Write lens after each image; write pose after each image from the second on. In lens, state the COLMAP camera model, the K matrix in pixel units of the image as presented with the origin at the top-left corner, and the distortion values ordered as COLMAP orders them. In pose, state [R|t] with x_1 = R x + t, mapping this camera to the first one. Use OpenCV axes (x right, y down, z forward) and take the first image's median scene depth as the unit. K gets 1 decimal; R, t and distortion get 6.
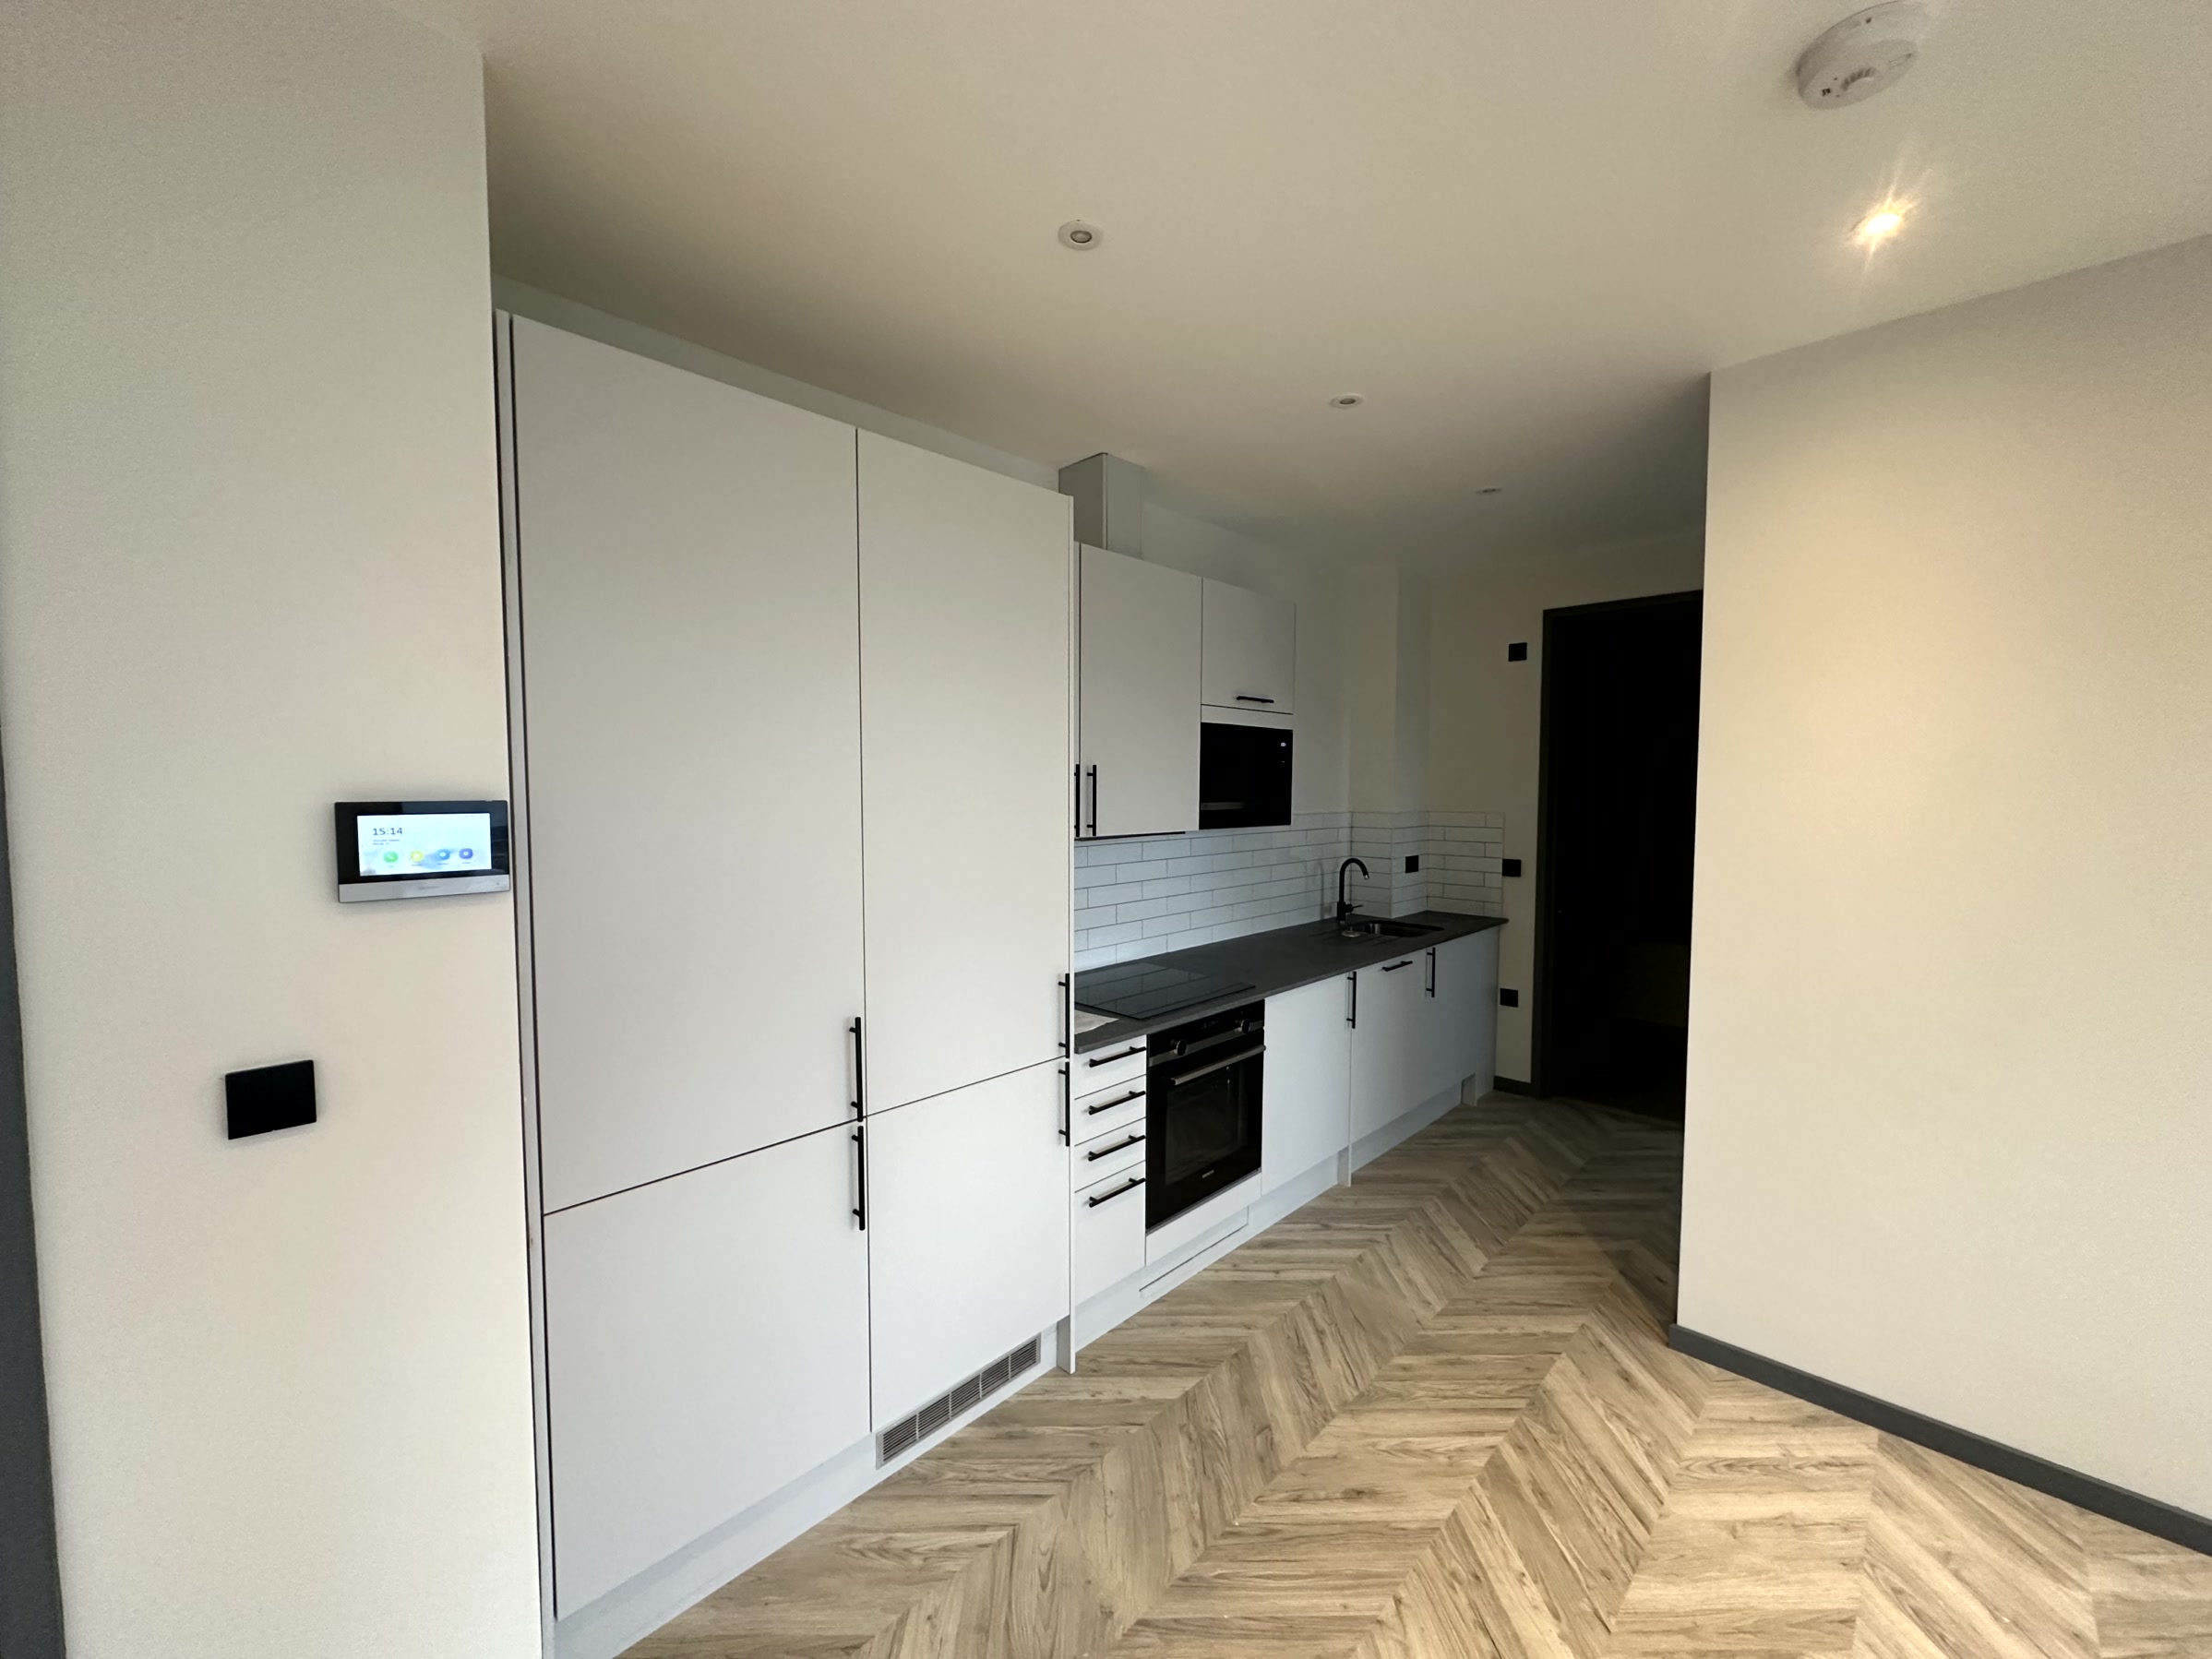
lens RADIAL K [[875.4, 0, 1106.0], [0, 875.4, 829.5], [0, 0, 1]] dist [0.000340, -0.000722]
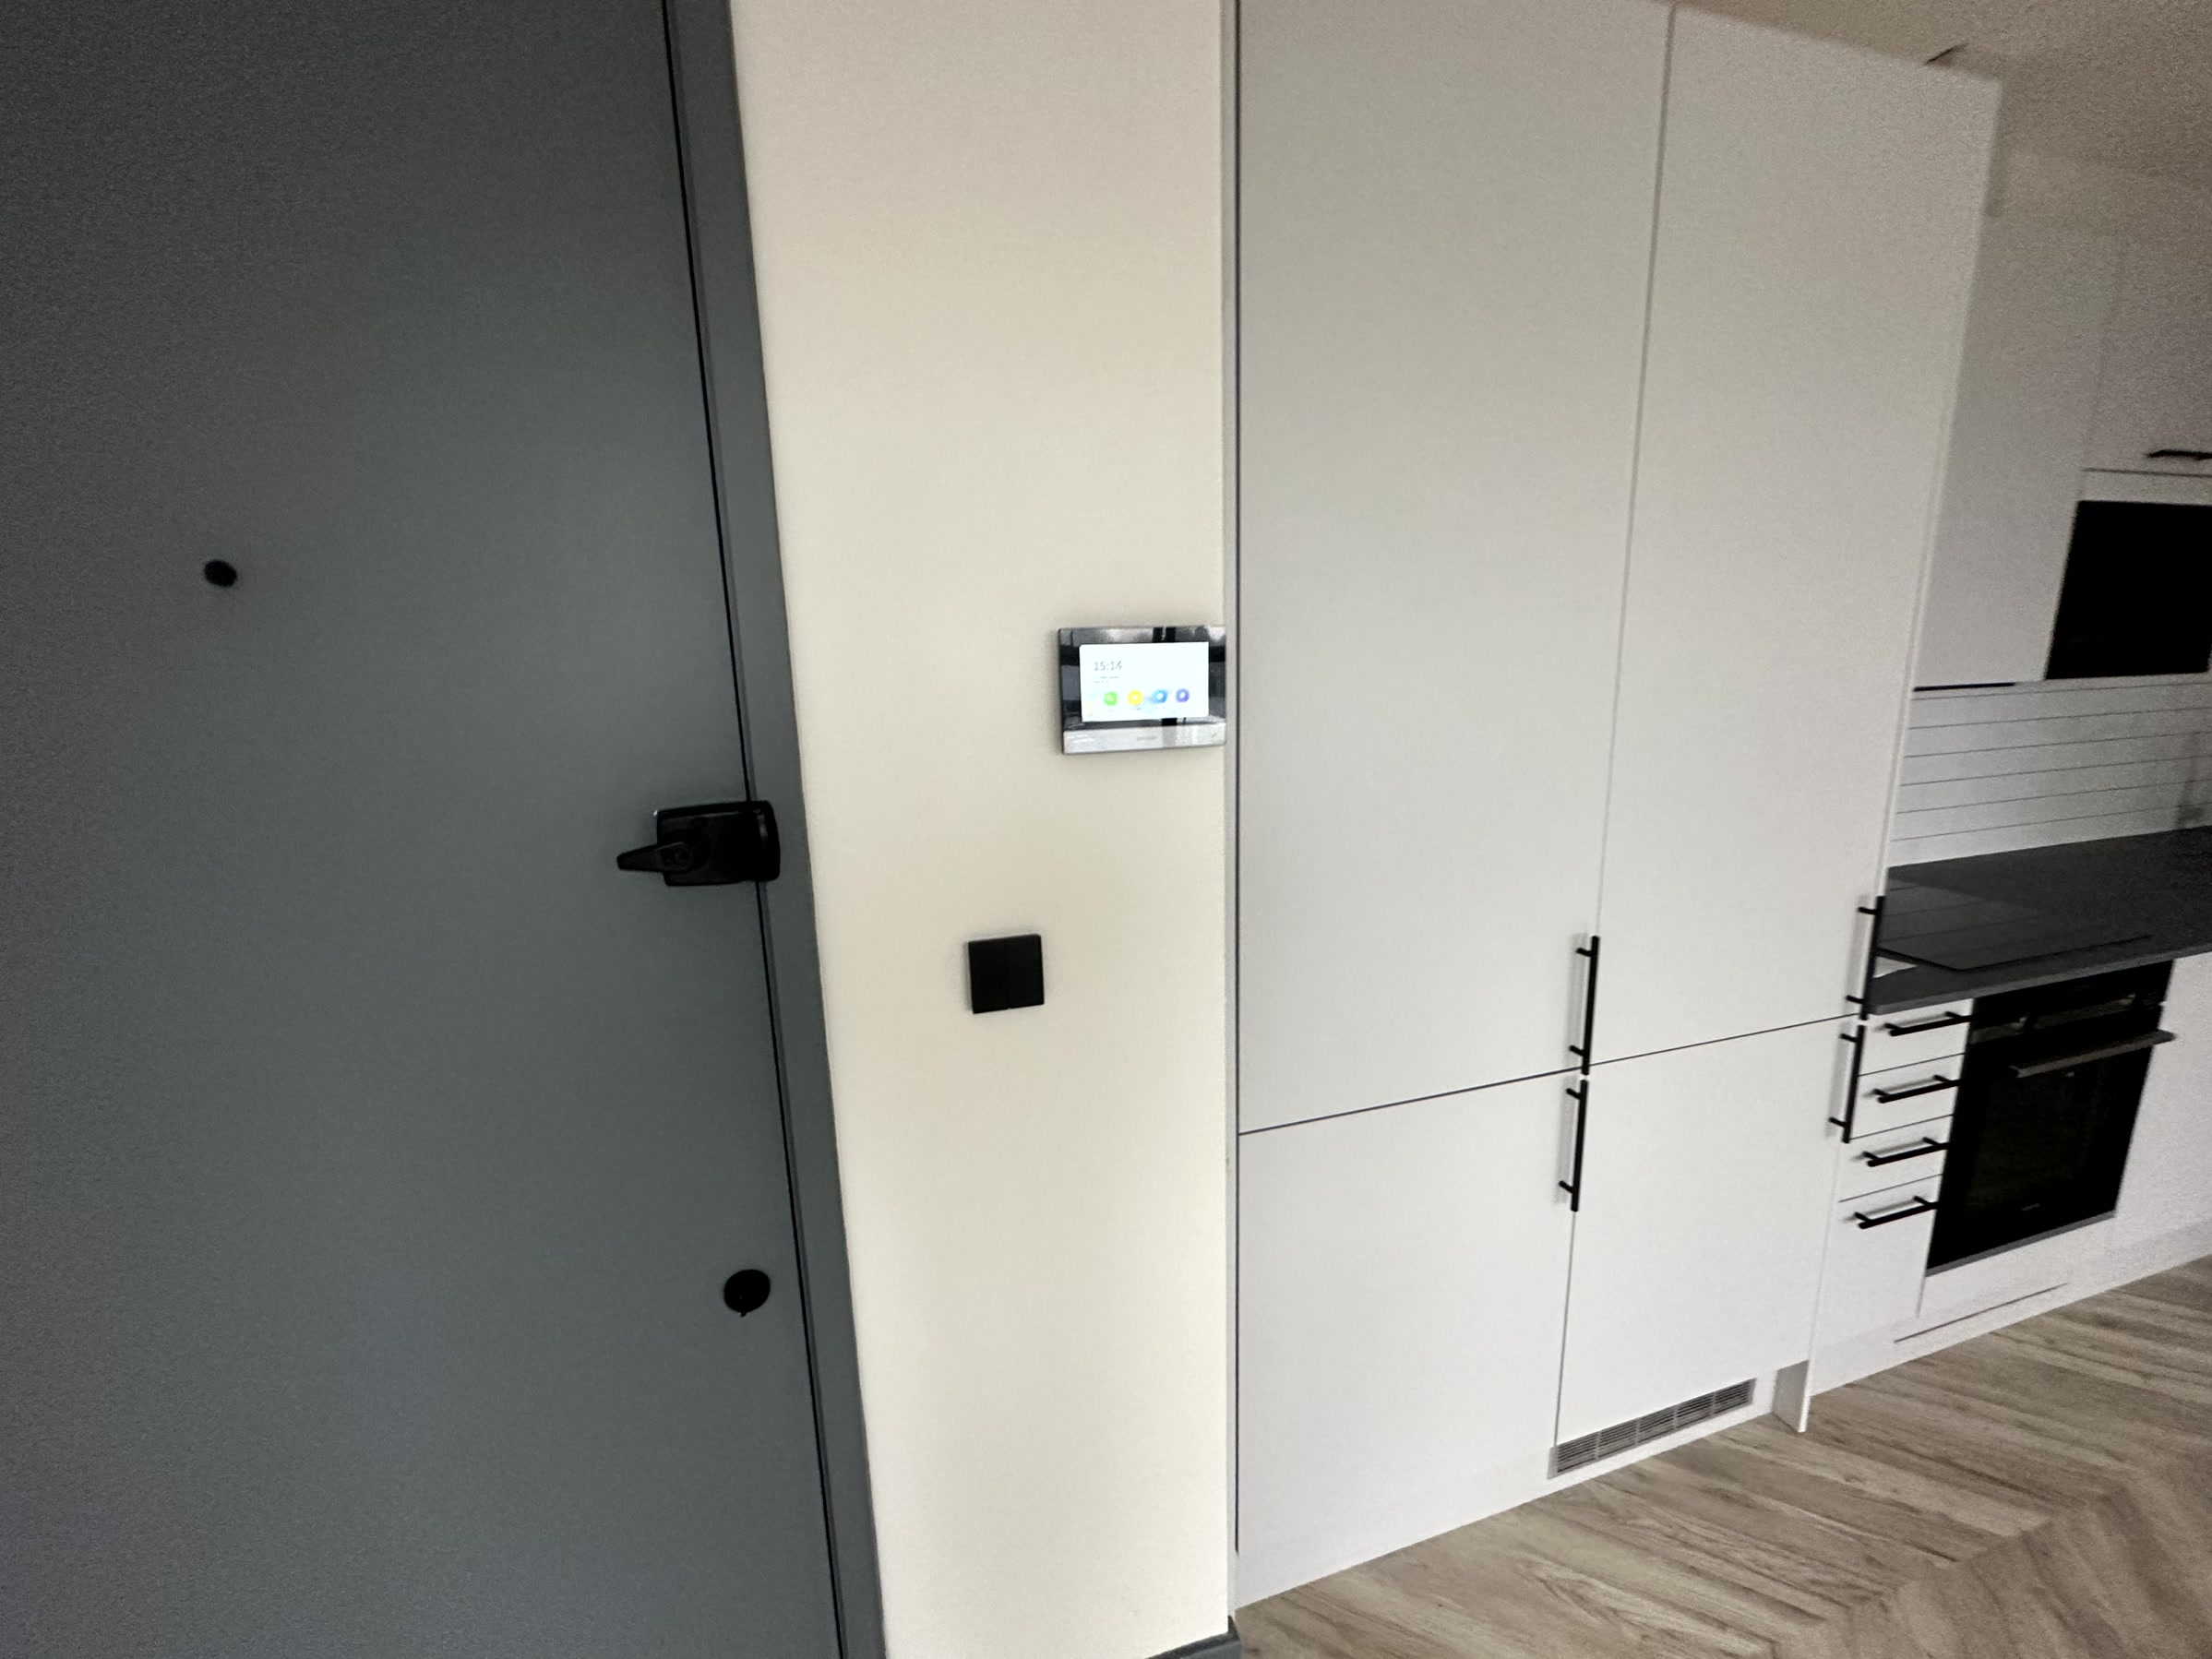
lens RADIAL K [[875.4, 0, 1106.0], [0, 875.4, 829.5], [0, 0, 1]] dist [0.000340, -0.000722]
pose [[0.872308, 0.068738, -0.484101, -0.230596], [0.002715, 0.989373, 0.145375, 0.018397], [0.488949, -0.128127, 0.862851, 0.157616]]
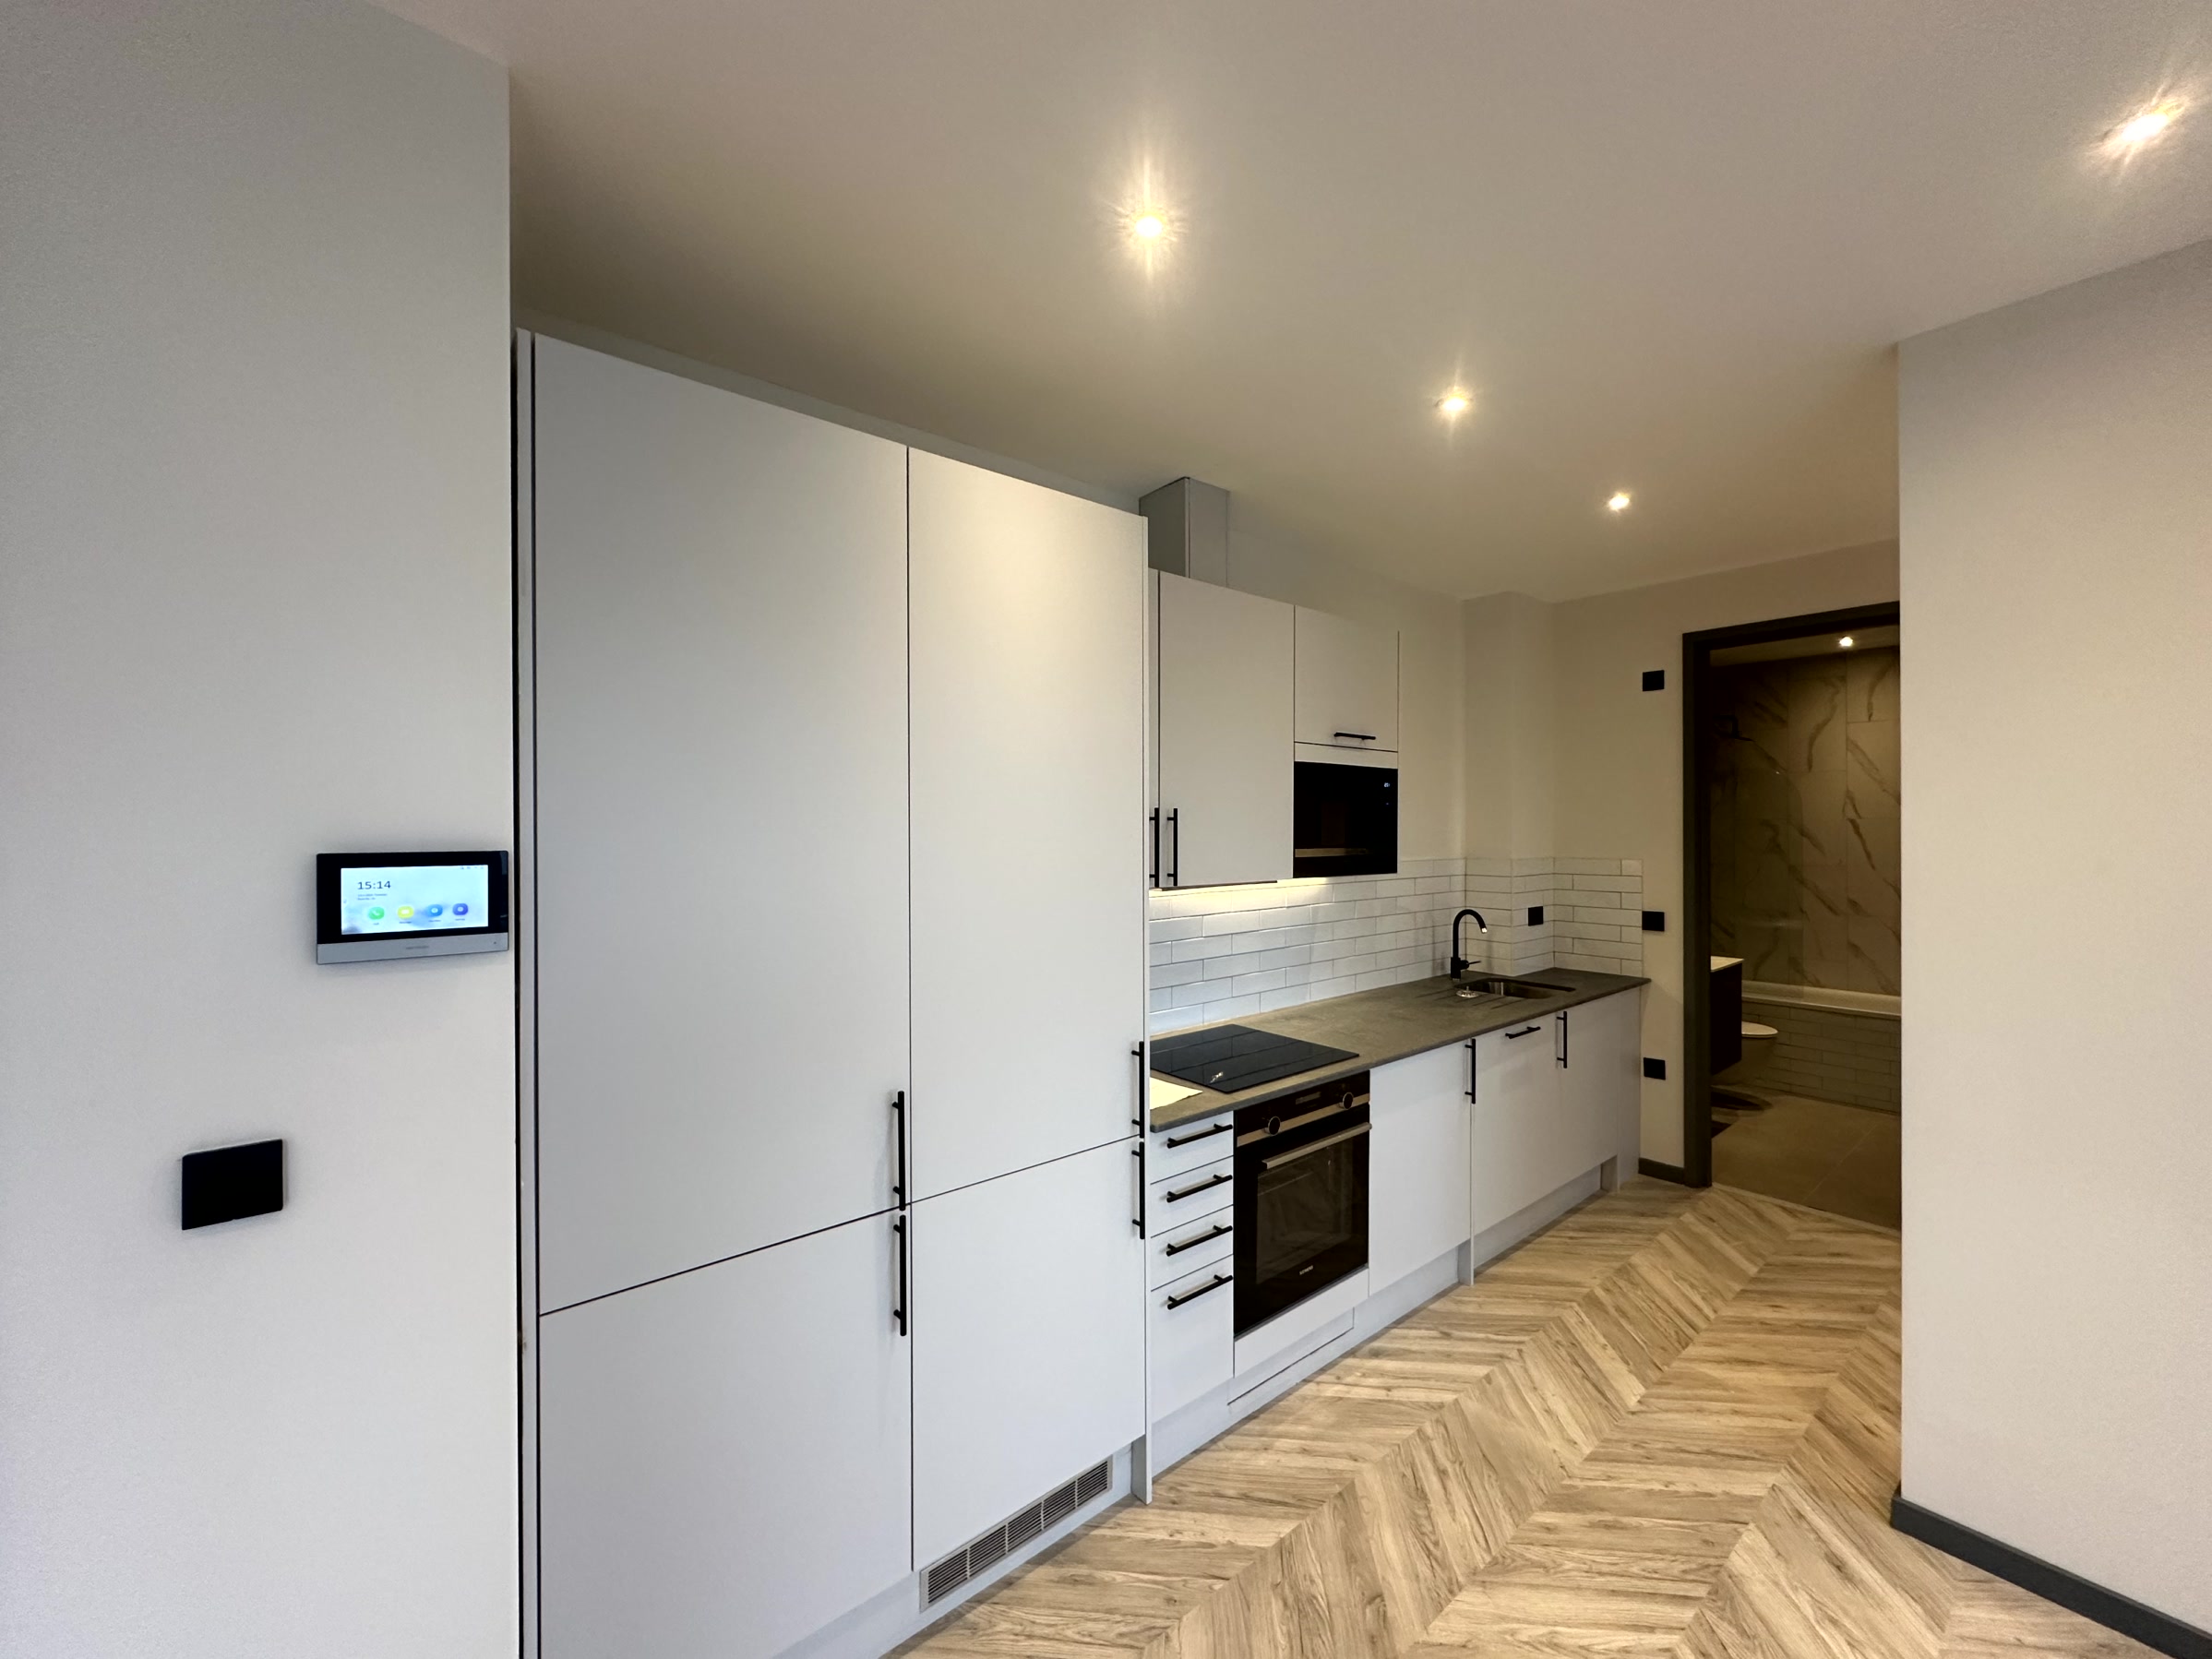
lens RADIAL K [[875.4, 0, 1106.0], [0, 875.4, 829.5], [0, 0, 1]] dist [0.000340, -0.000722]
pose [[0.993717, -0.004154, -0.111843, 0.020238], [-0.001568, 0.998696, -0.051024, -0.005680], [0.111909, 0.050879, 0.992415, 0.097317]]
